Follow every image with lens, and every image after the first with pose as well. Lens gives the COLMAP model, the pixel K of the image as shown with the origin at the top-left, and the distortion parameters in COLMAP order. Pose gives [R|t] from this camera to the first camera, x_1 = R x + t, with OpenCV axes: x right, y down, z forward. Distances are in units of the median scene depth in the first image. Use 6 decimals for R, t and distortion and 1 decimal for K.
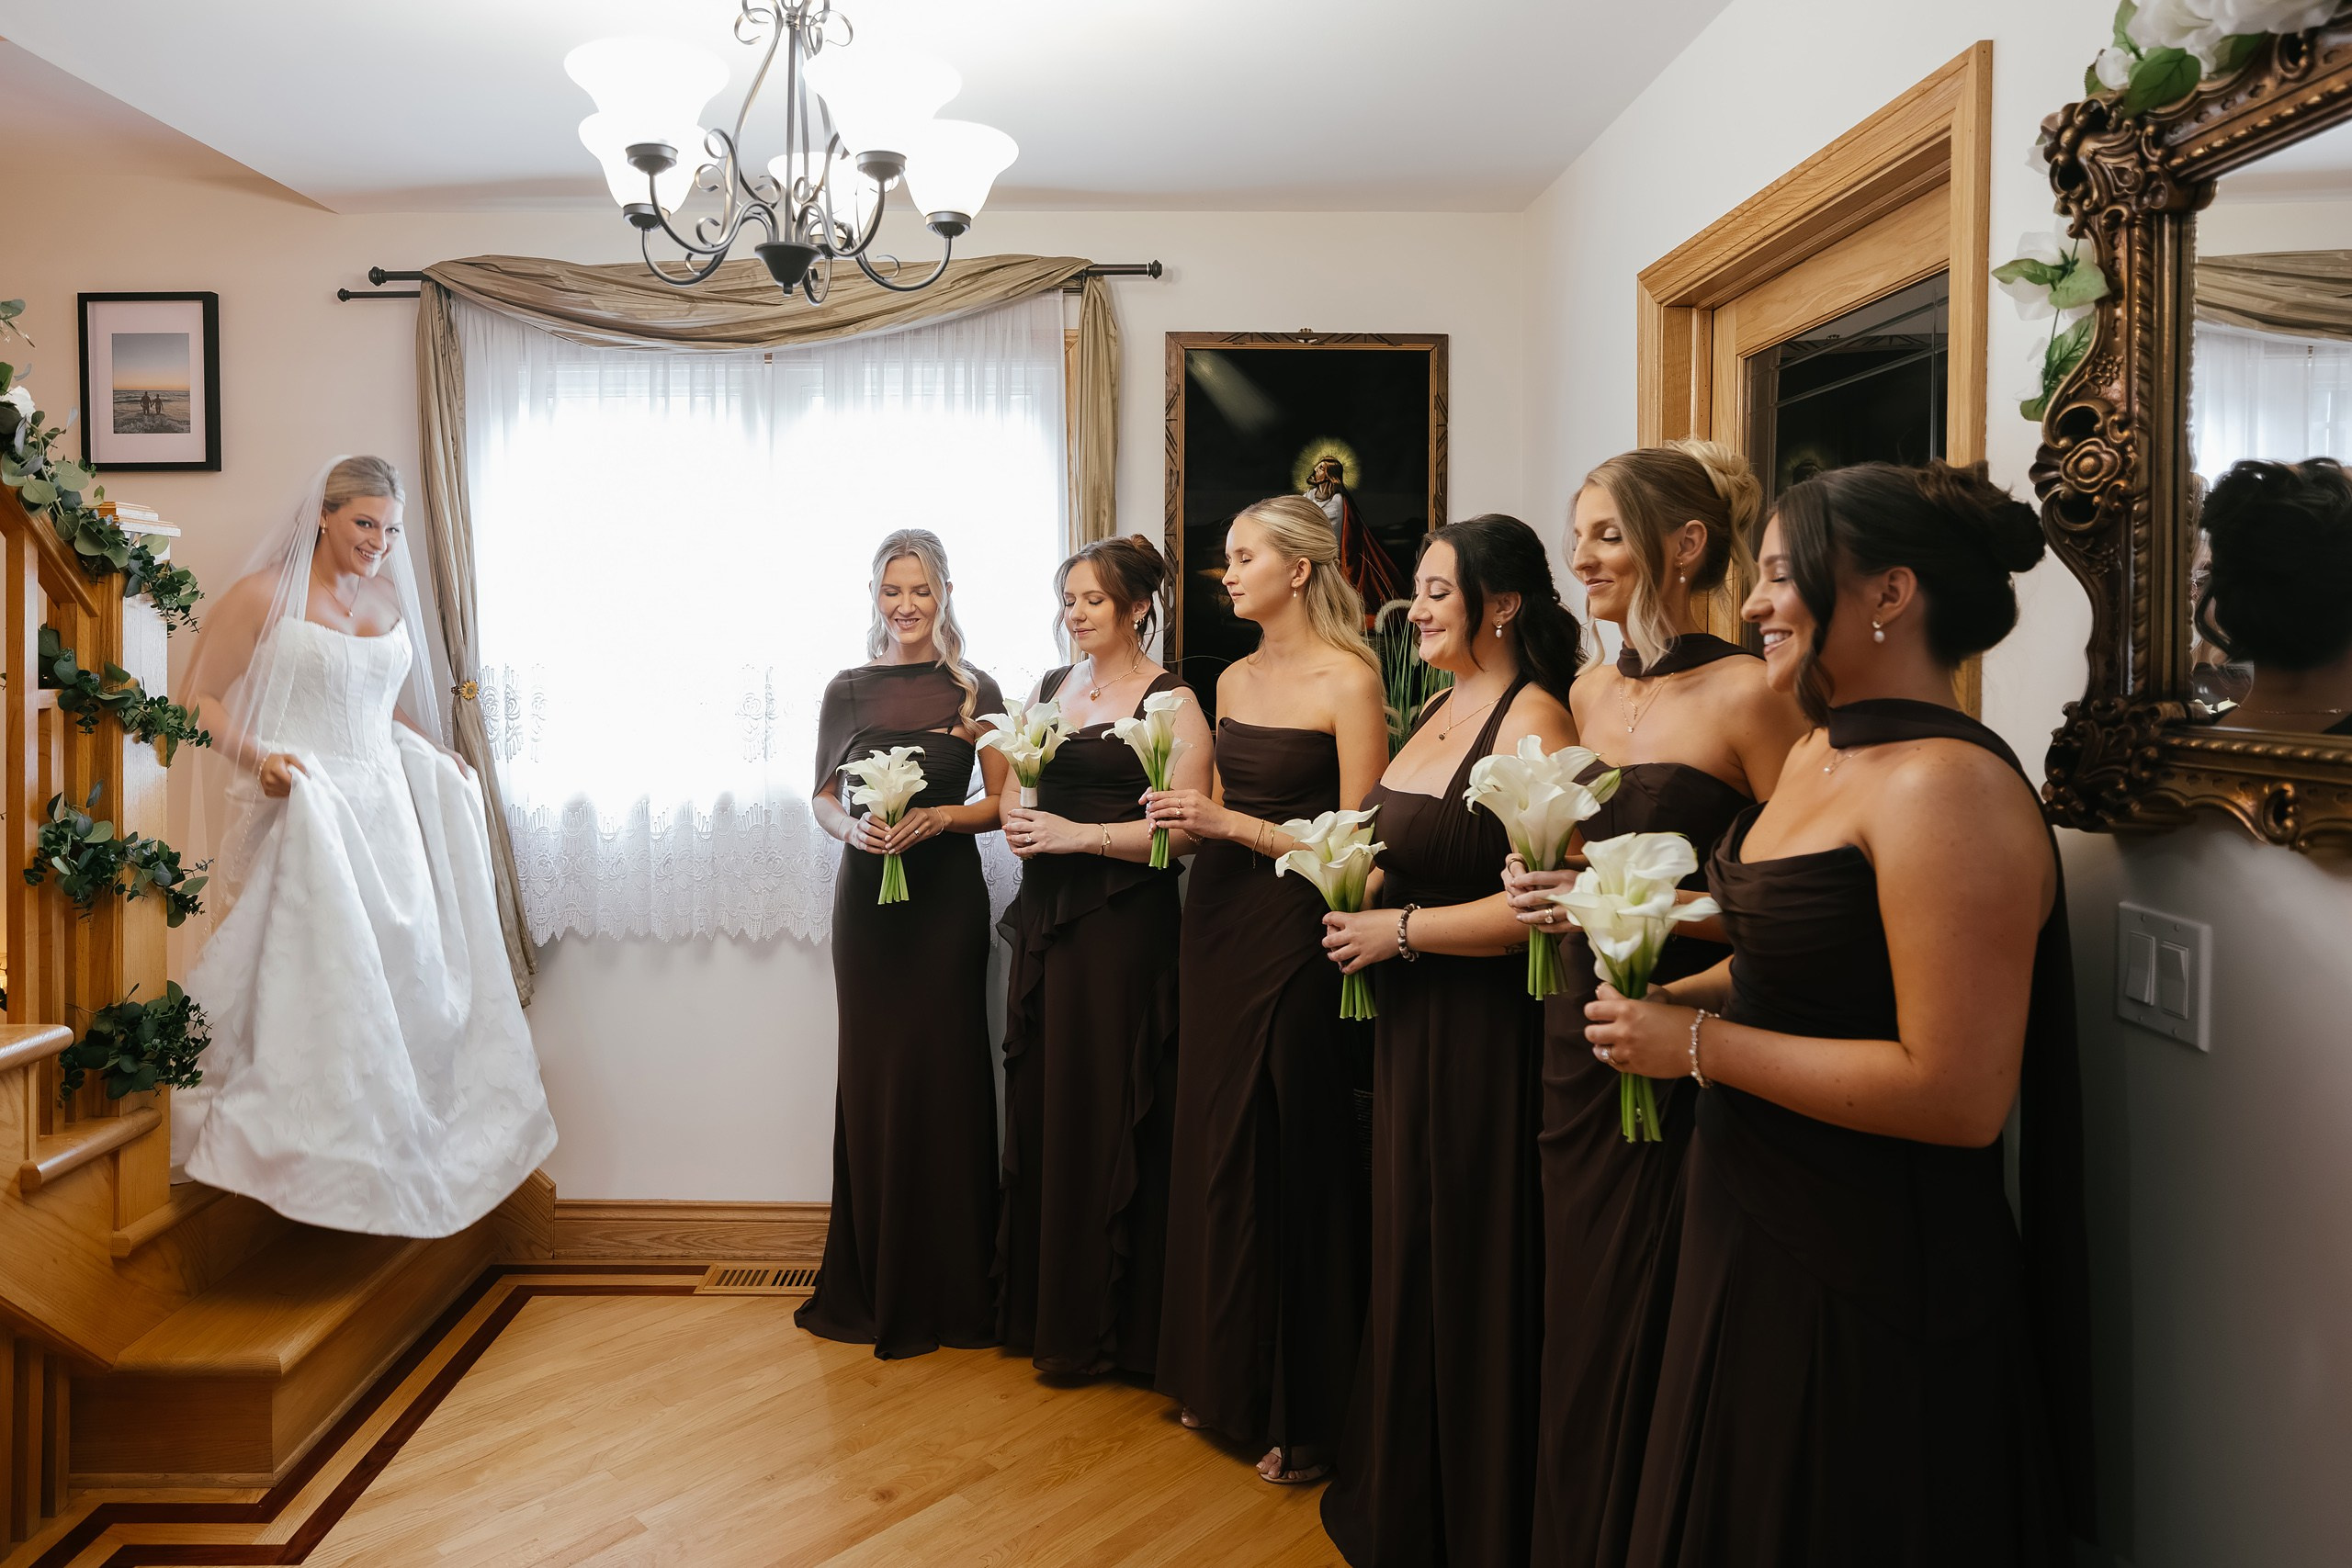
lens RADIAL K [[1479.9, 0, 1180.2], [0, 1479.9, 721.7], [0, 0, 1]] dist [-0.005527, 0.020613]
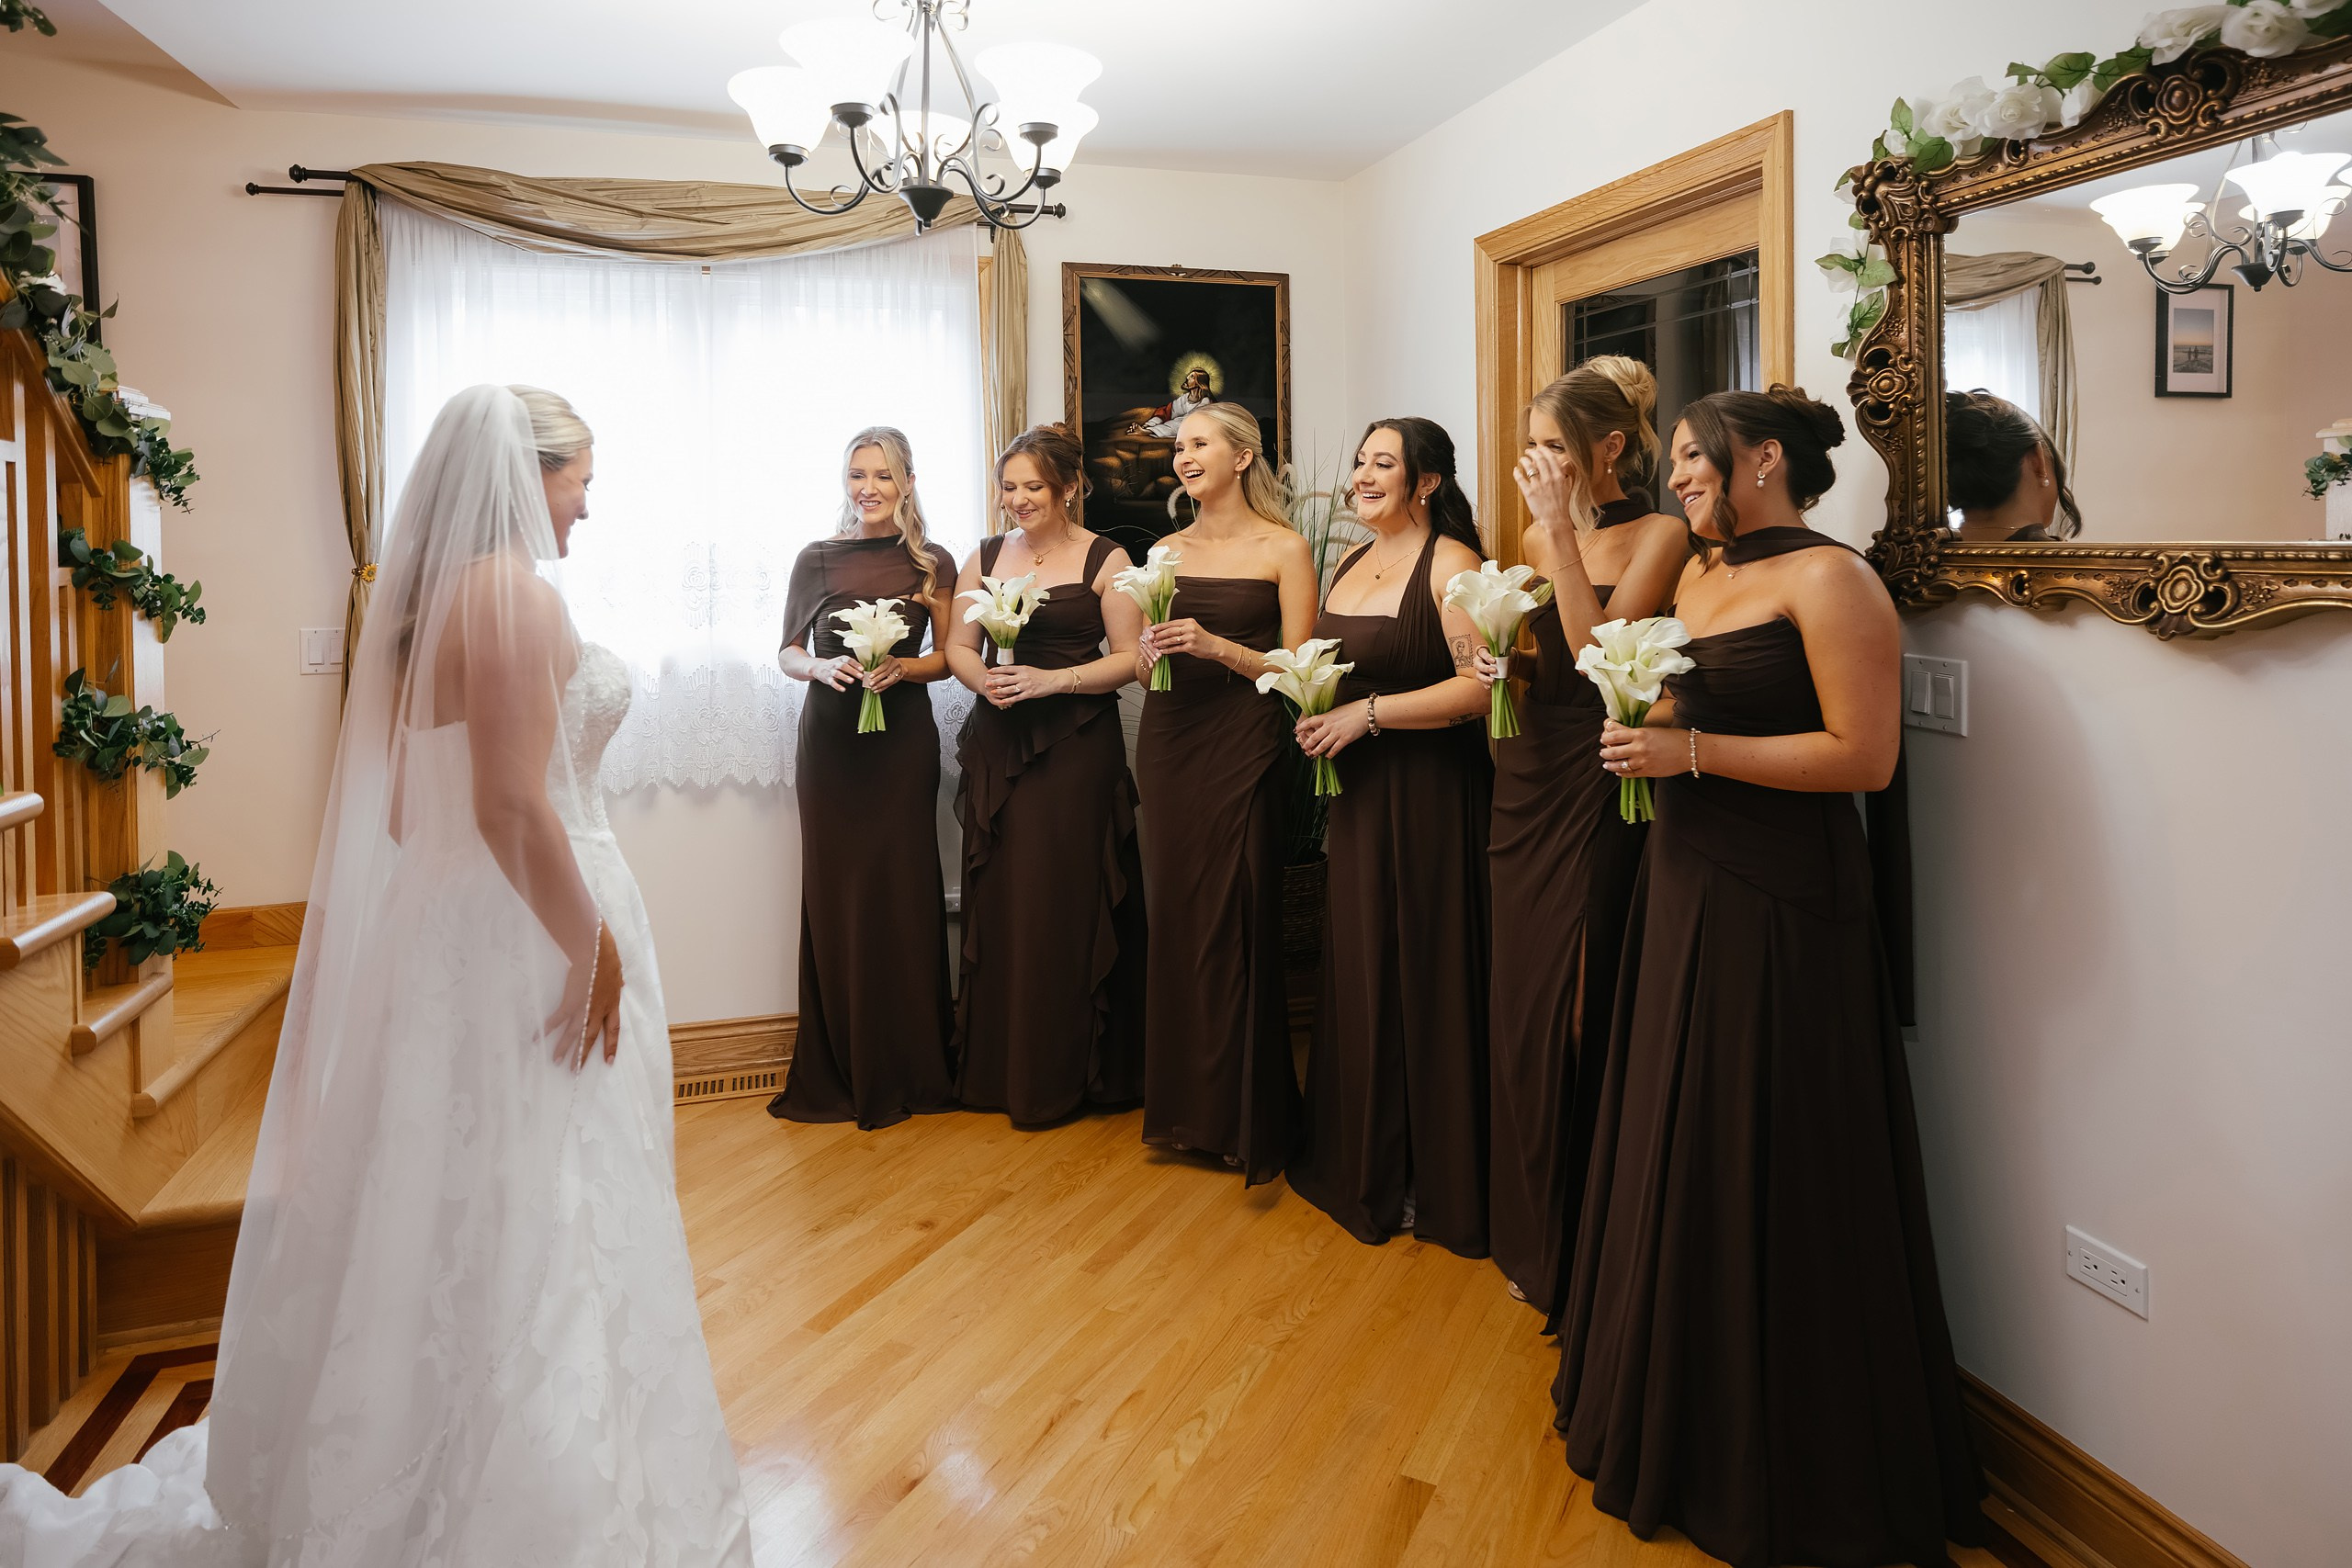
lens RADIAL K [[1355.1, 0, 1170.6], [0, 1355.1, 610.9], [0, 0, 1]] dist [0.003563, 0.001718]
pose [[0.960412, -0.027881, 0.277185, -0.292799], [0.027698, 0.999606, 0.004575, 0.024446], [-0.277204, 0.003283, 0.960806, -0.110903]]
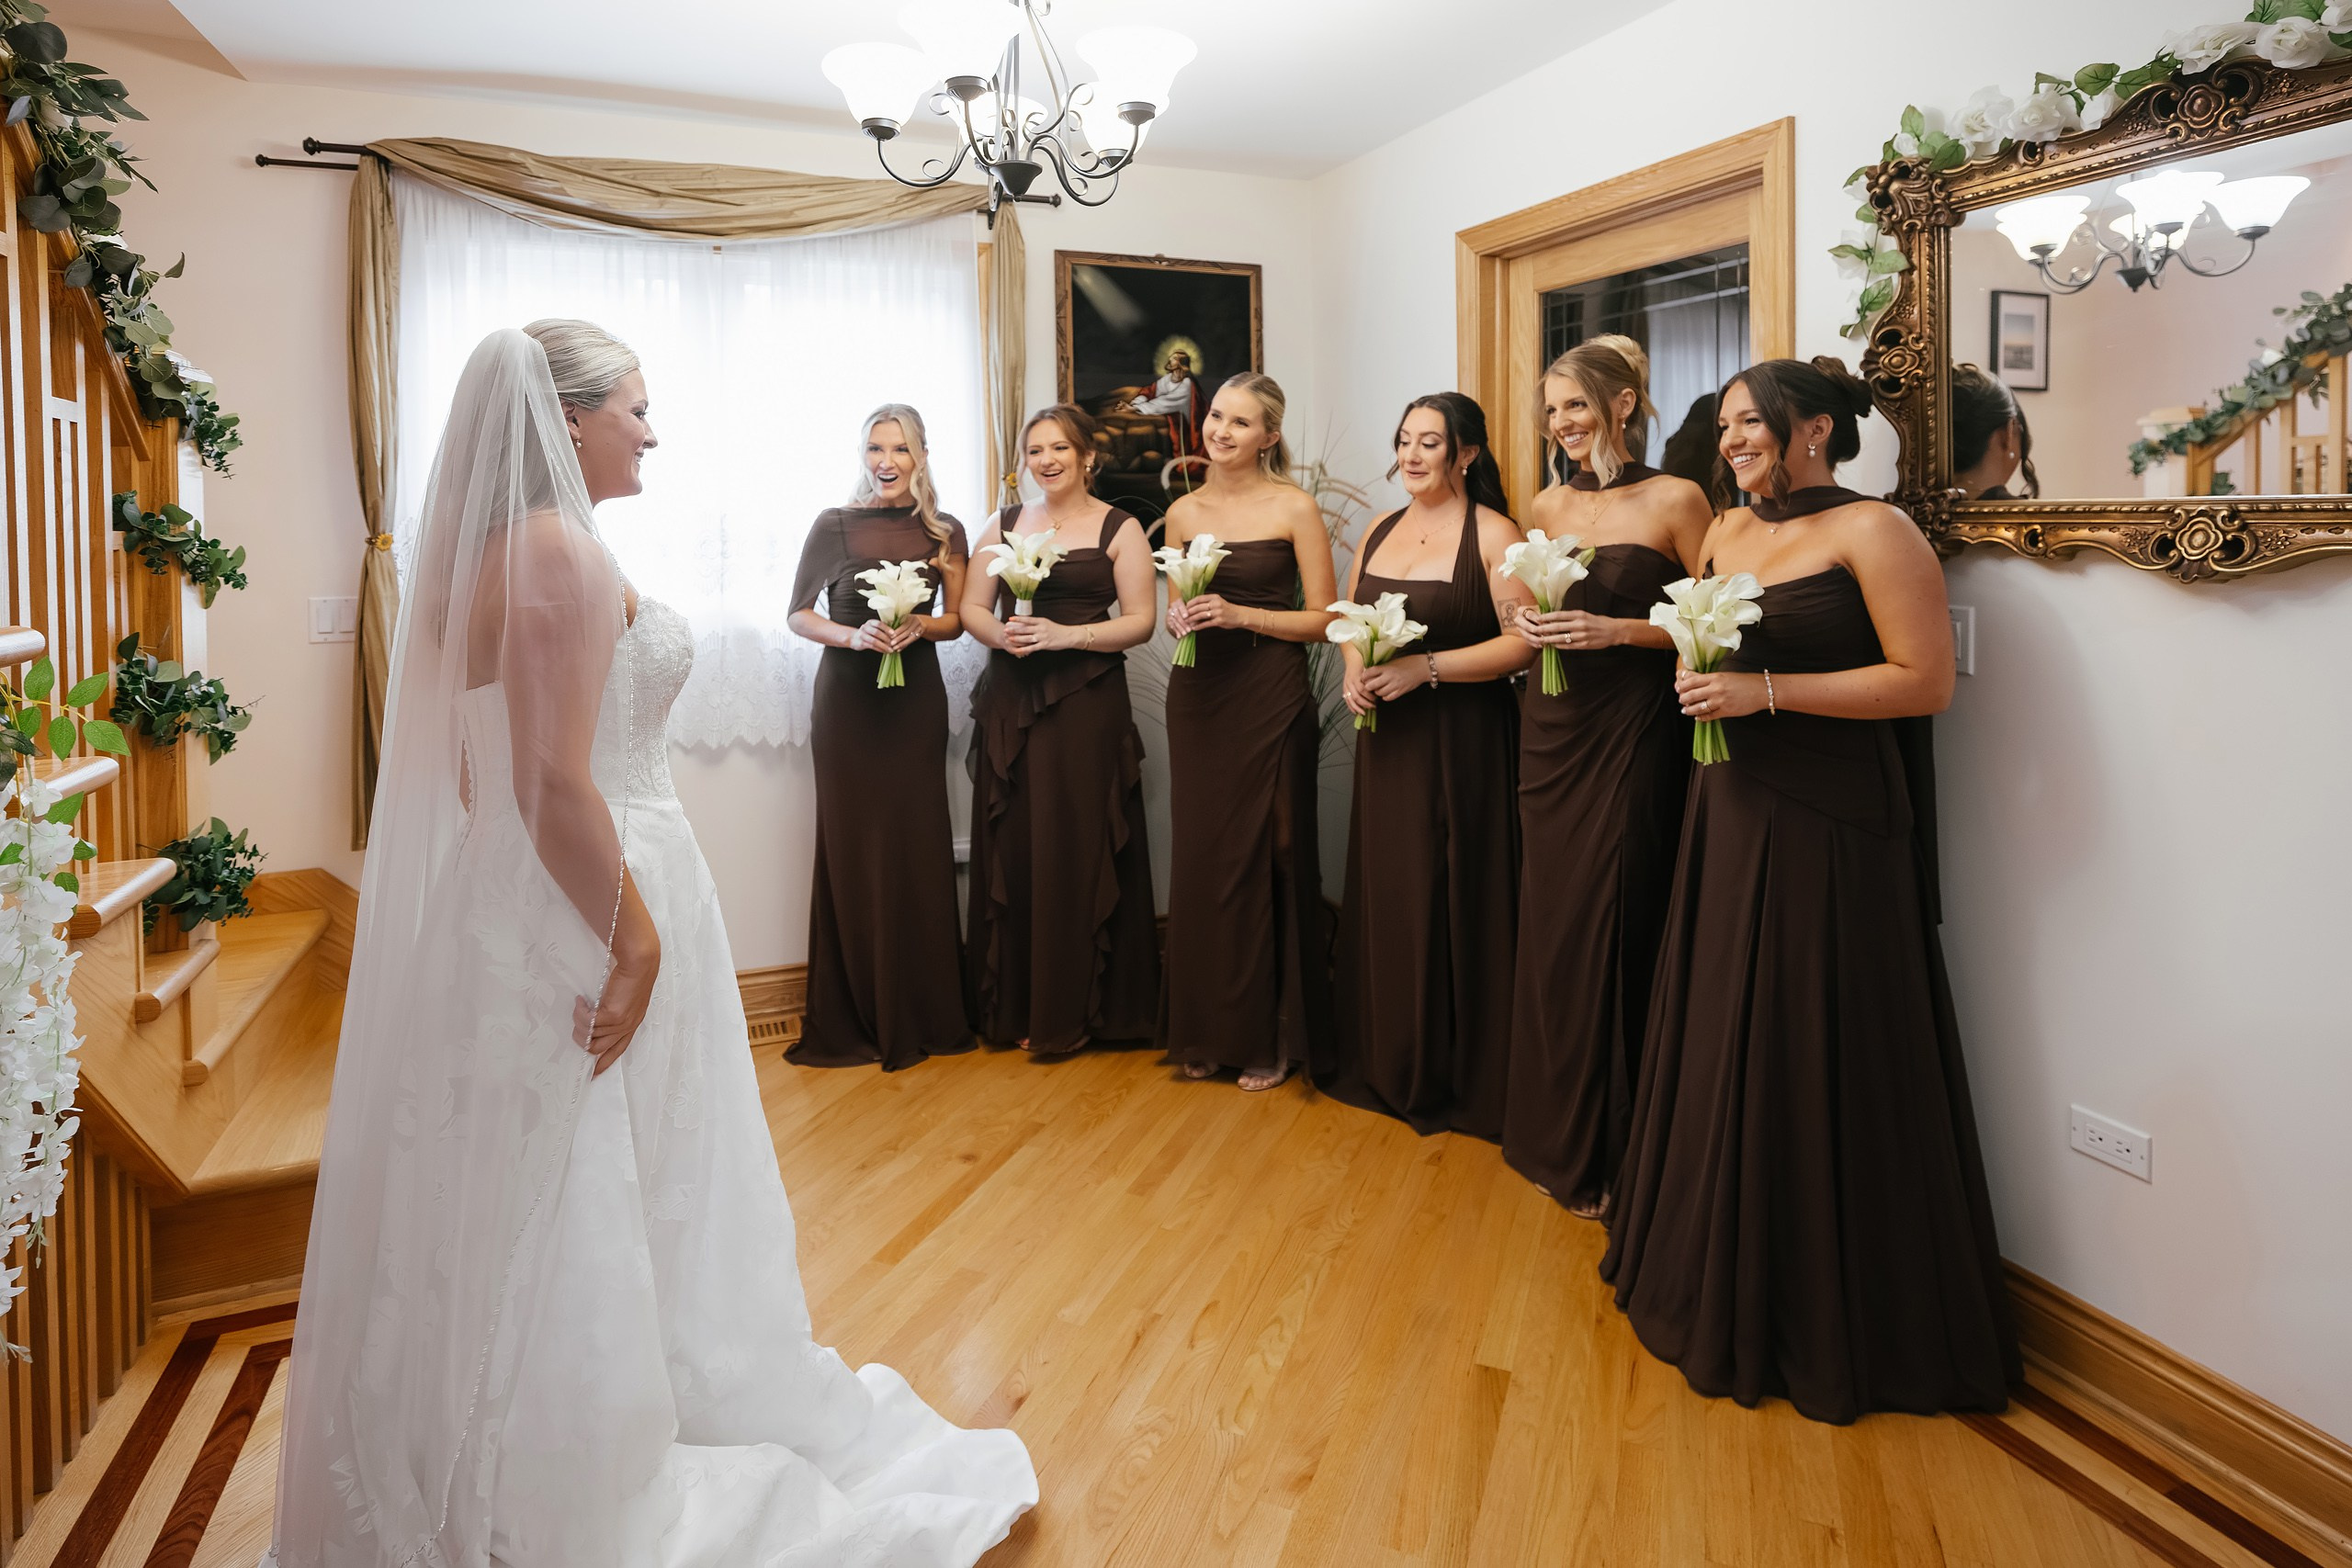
lens RADIAL K [[1242.9, 0, 1124.7], [0, 1242.9, 591.3], [0, 0, 1]] dist [-0.004324, 0.000491]
pose [[0.930688, -0.033262, 0.364298, -0.434810], [0.032642, 0.999436, 0.007862, 0.034432], [-0.364354, 0.004574, 0.931249, -0.036281]]
